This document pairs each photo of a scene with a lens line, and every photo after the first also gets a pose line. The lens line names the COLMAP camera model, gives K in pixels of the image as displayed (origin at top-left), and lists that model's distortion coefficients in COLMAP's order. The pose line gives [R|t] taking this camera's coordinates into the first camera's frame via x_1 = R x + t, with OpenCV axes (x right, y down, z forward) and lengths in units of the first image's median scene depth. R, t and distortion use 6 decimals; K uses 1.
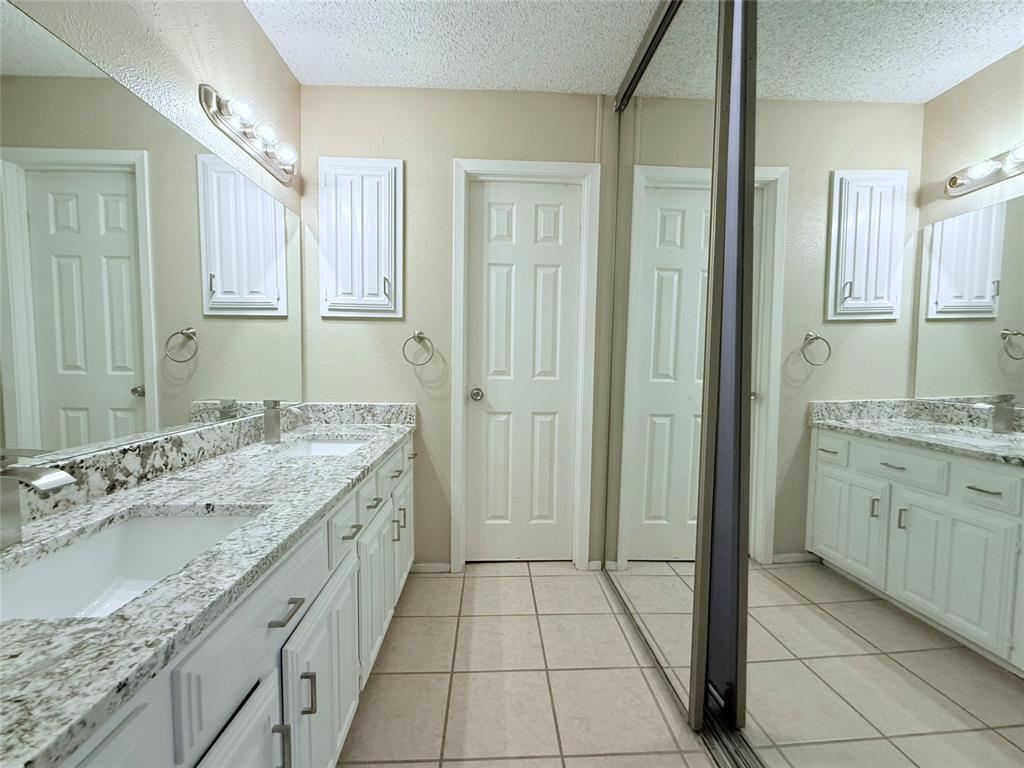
lens RADIAL K [[417.3, 0, 508.8], [0, 417.3, 383.5], [0, 0, 1]] dist [-0.001348, 0.000034]
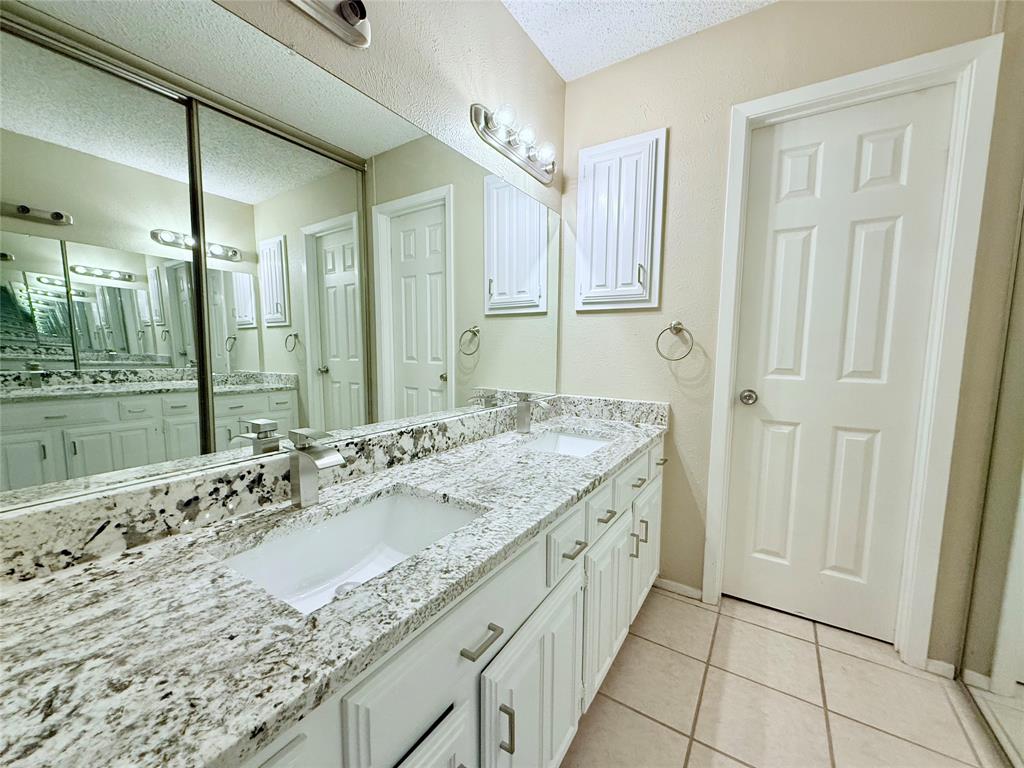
lens RADIAL K [[408.3, 0, 510.1], [0, 408.3, 384.7], [0, 0, 1]] dist [-0.000574, 0.000292]
pose [[0.816527, 0.049559, -0.575176, -0.000144], [-0.033804, 0.998703, 0.038062, -0.017748], [0.576317, -0.011635, 0.817144, 0.125613]]
